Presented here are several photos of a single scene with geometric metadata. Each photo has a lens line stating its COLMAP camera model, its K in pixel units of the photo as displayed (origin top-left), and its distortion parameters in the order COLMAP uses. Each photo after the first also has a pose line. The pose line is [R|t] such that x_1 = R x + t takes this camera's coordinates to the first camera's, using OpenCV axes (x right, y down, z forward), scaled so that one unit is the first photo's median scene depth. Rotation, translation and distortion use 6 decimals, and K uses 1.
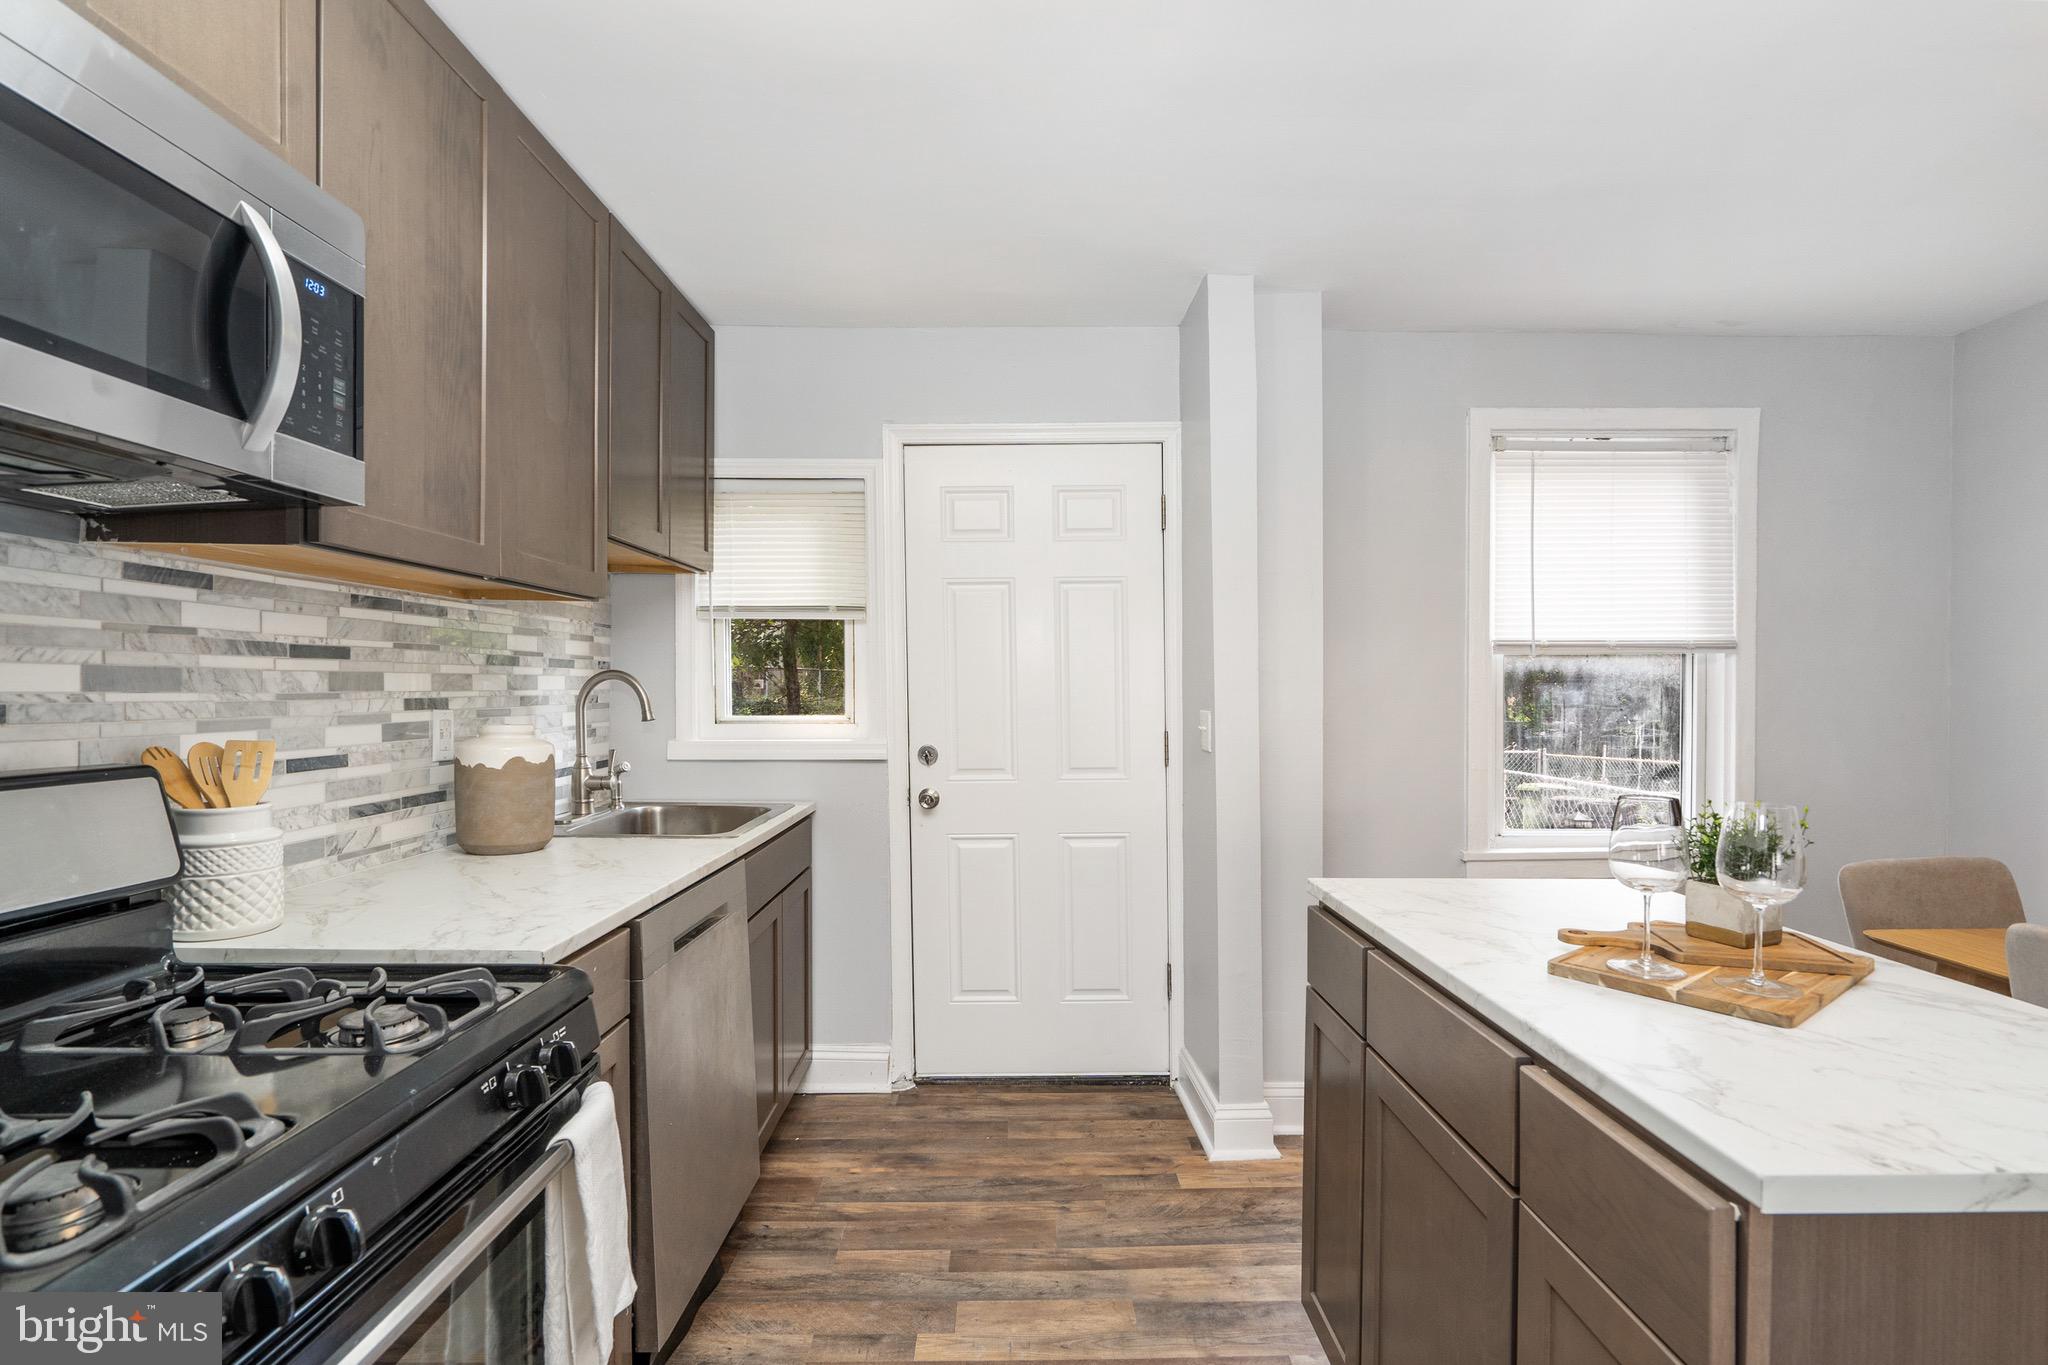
lens RADIAL K [[954.8, 0, 1028.6], [0, 954.8, 691.1], [0, 0, 1]] dist [-0.000434, 0.000619]
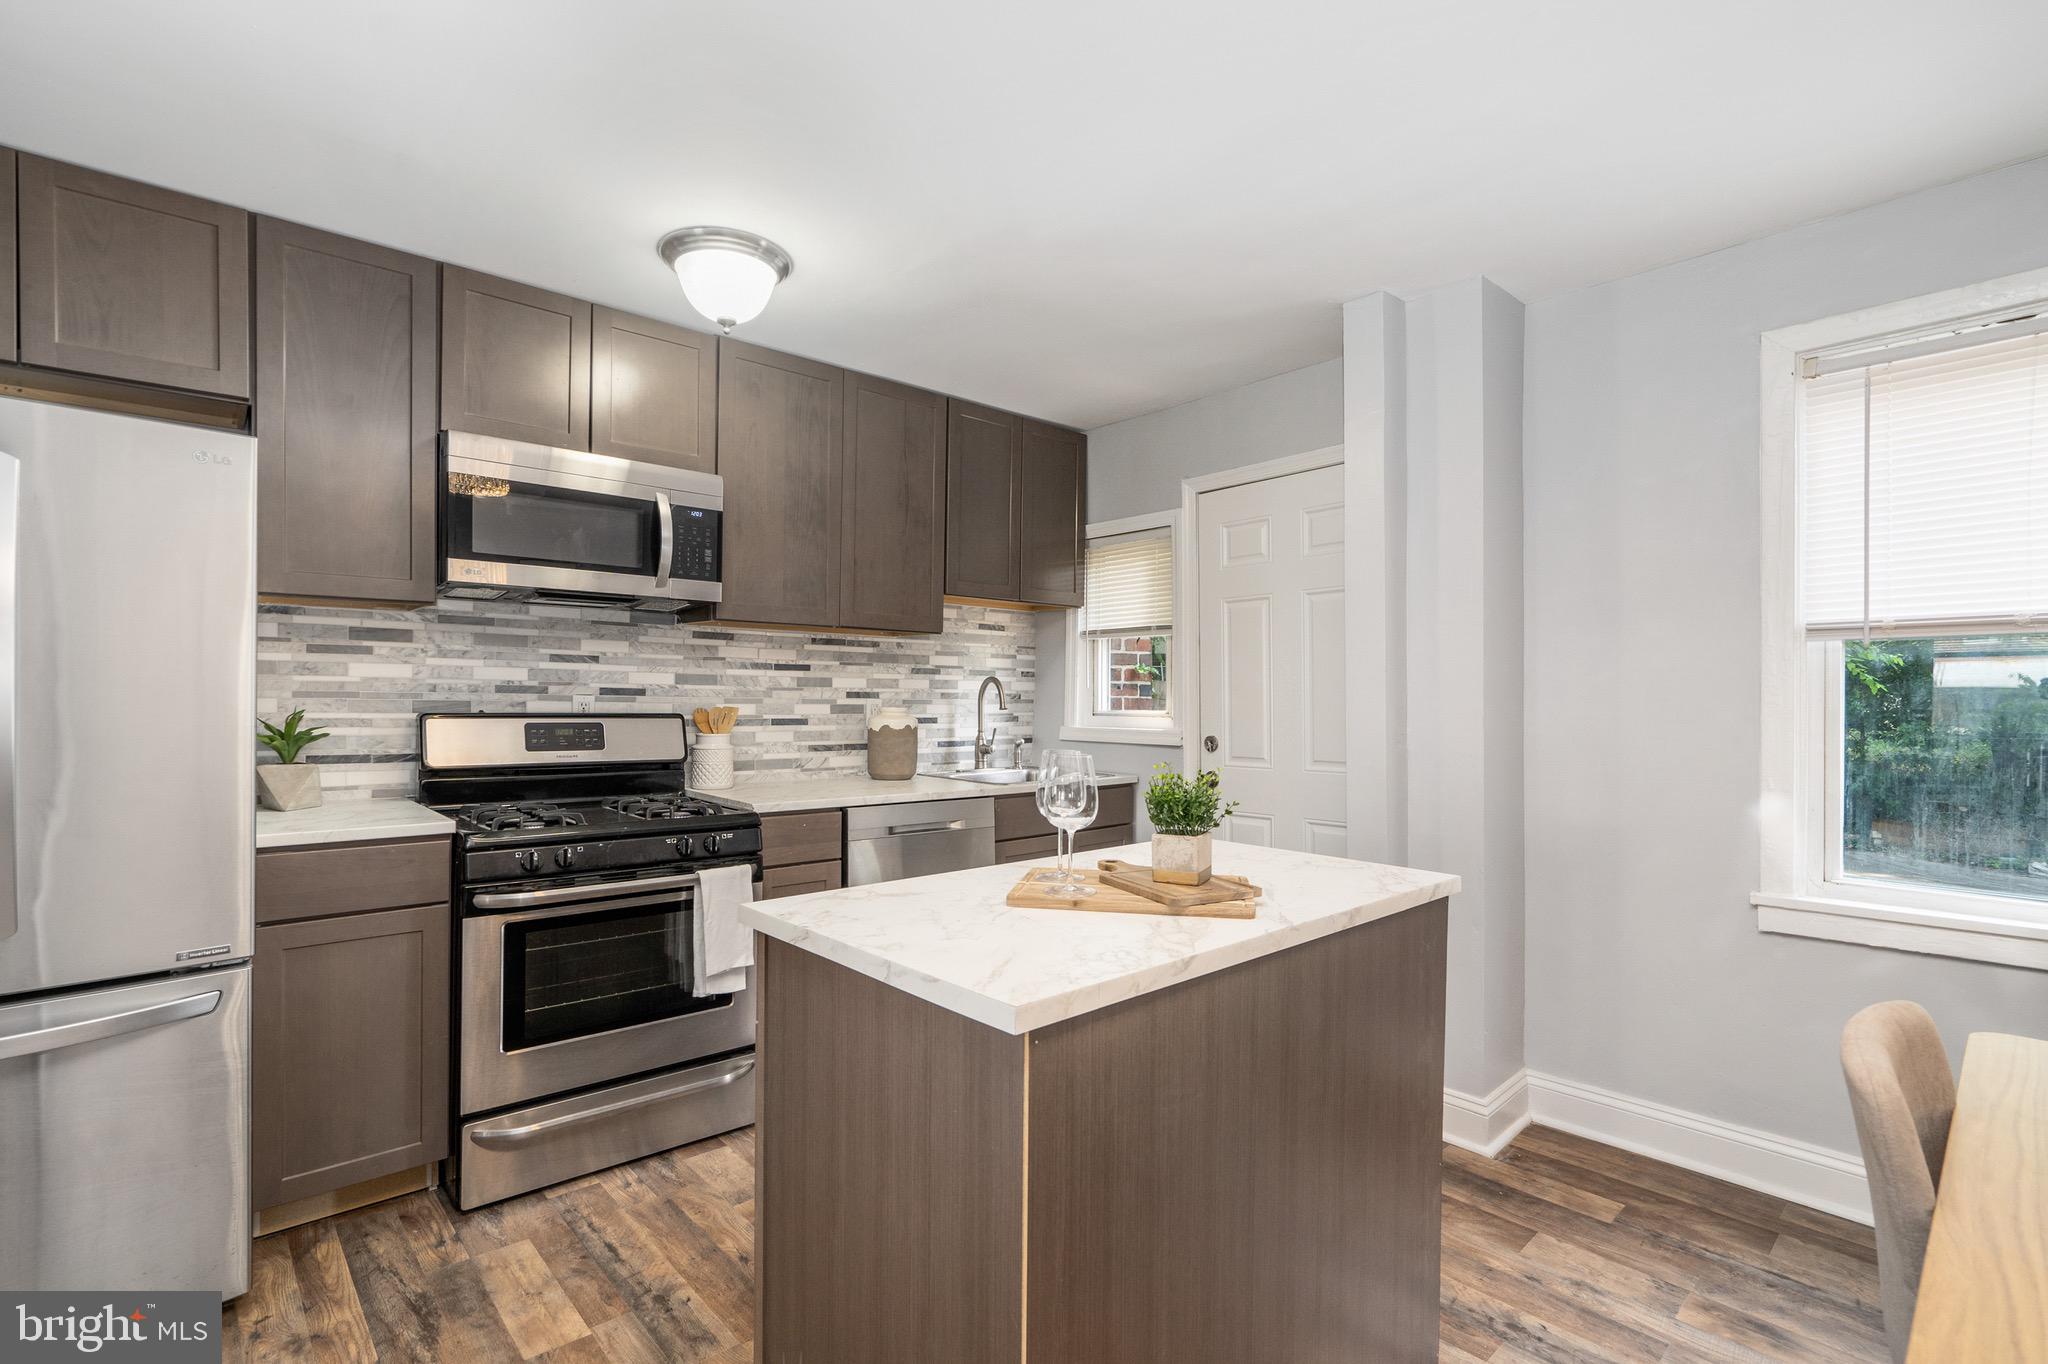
lens RADIAL K [[936.8, 0, 1021.0], [0, 936.8, 685.0], [0, 0, 1]] dist [-0.004101, 0.000248]
pose [[0.658644, -0.007228, -0.752420, 1.000401], [-0.010840, 0.999759, -0.019092, 0.027269], [0.752377, 0.020731, 0.658407, 0.047328]]
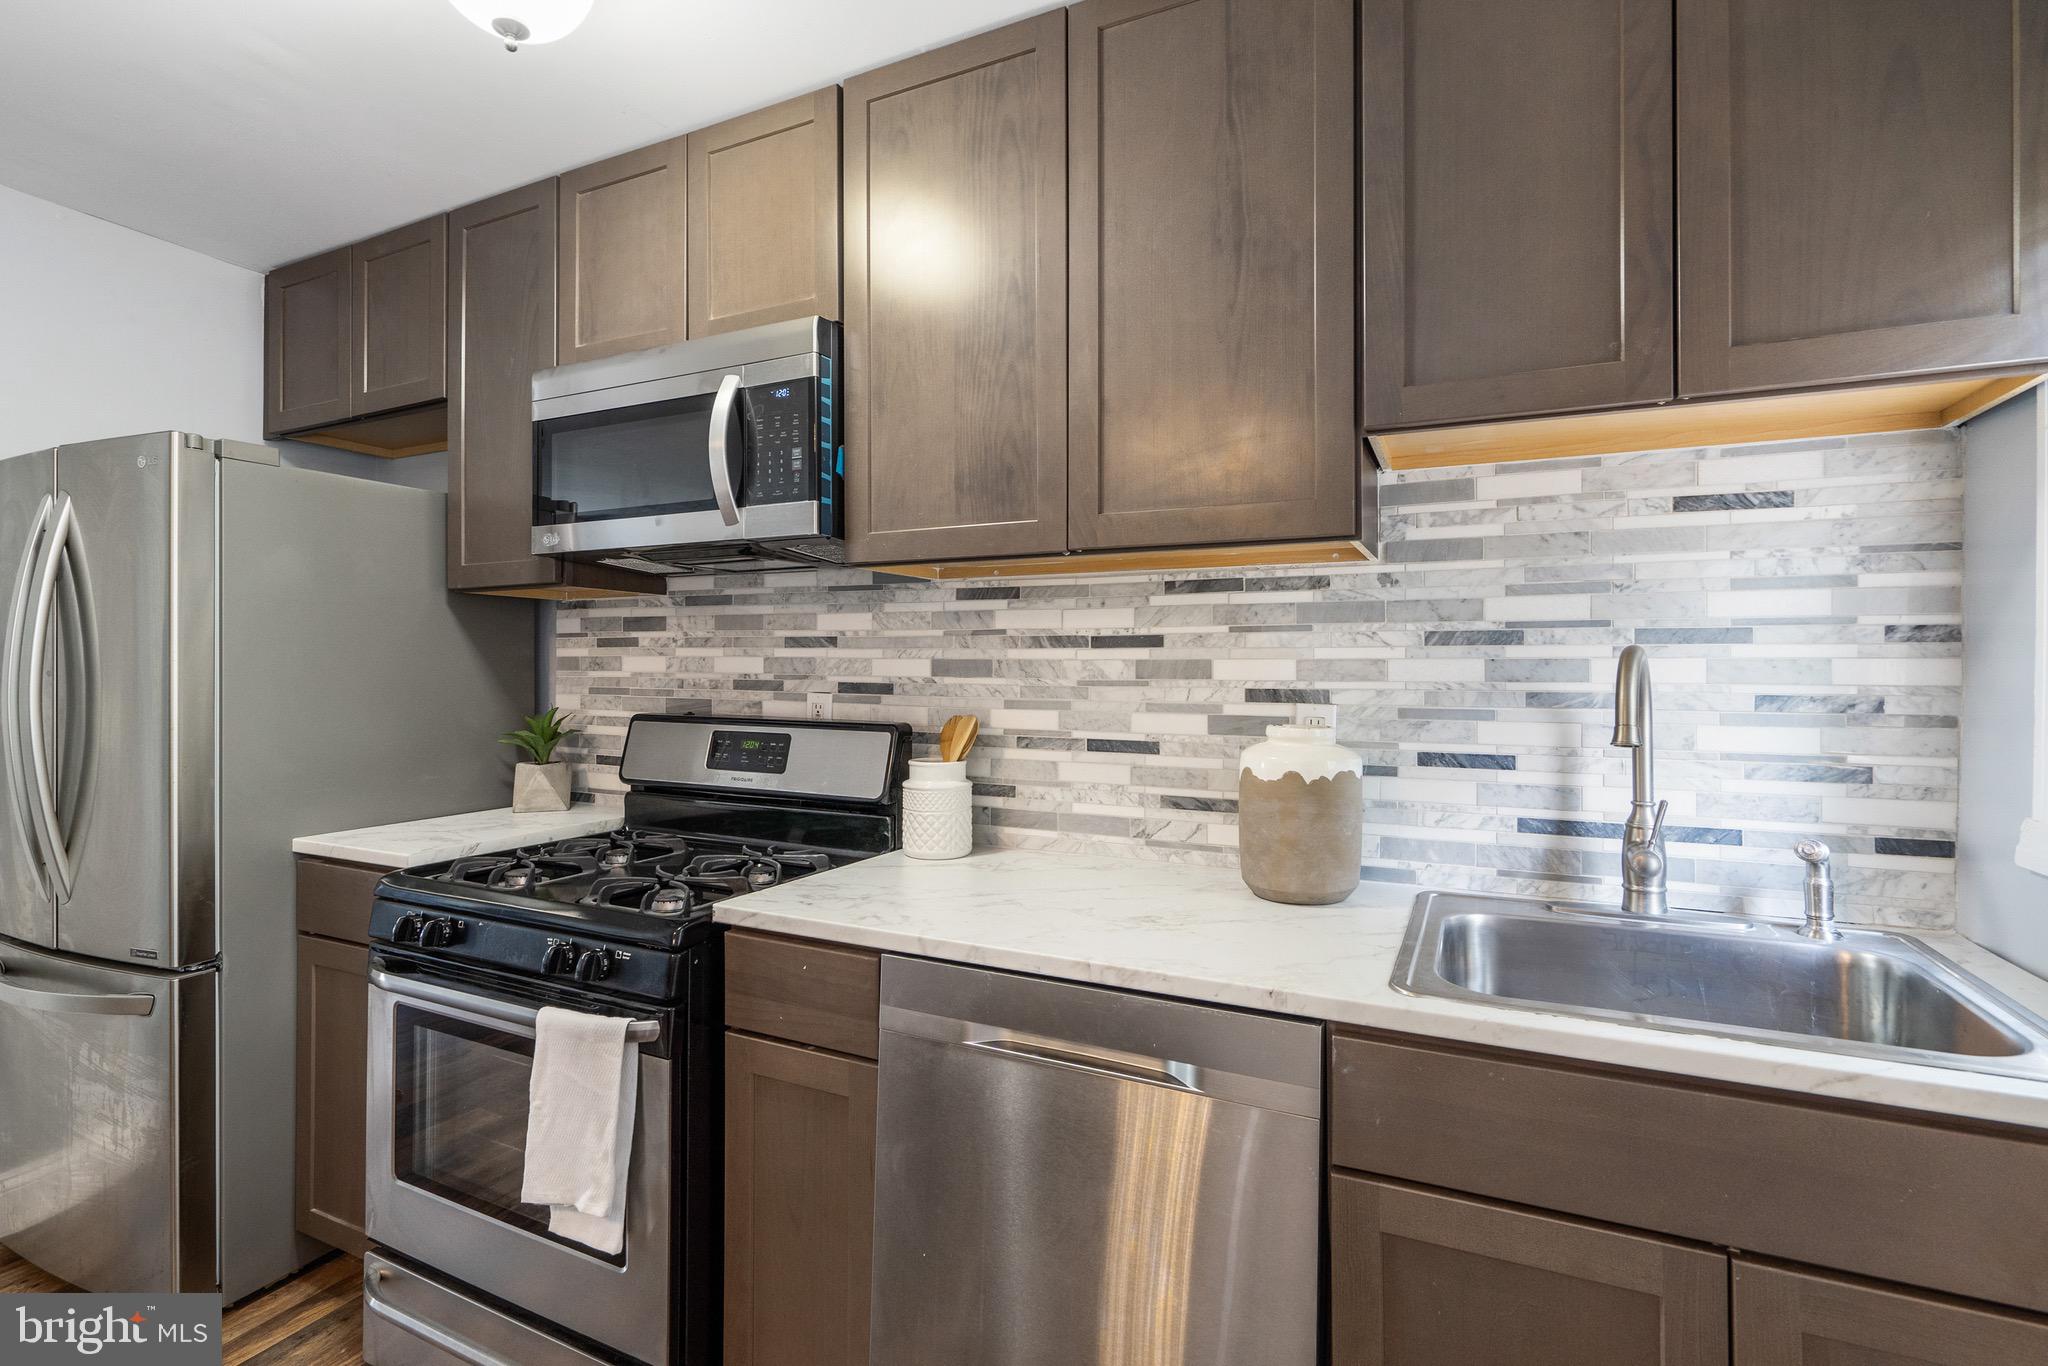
lens RADIAL K [[958.8, 0, 1019.6], [0, 958.8, 665.4], [0, 0, 1]] dist [-0.012909, 0.000053]
pose [[-0.438893, -0.009635, -0.898487, 0.244255], [-0.010021, 0.999933, -0.005828, -0.006665], [0.898483, 0.006446, -0.438961, 1.253991]]
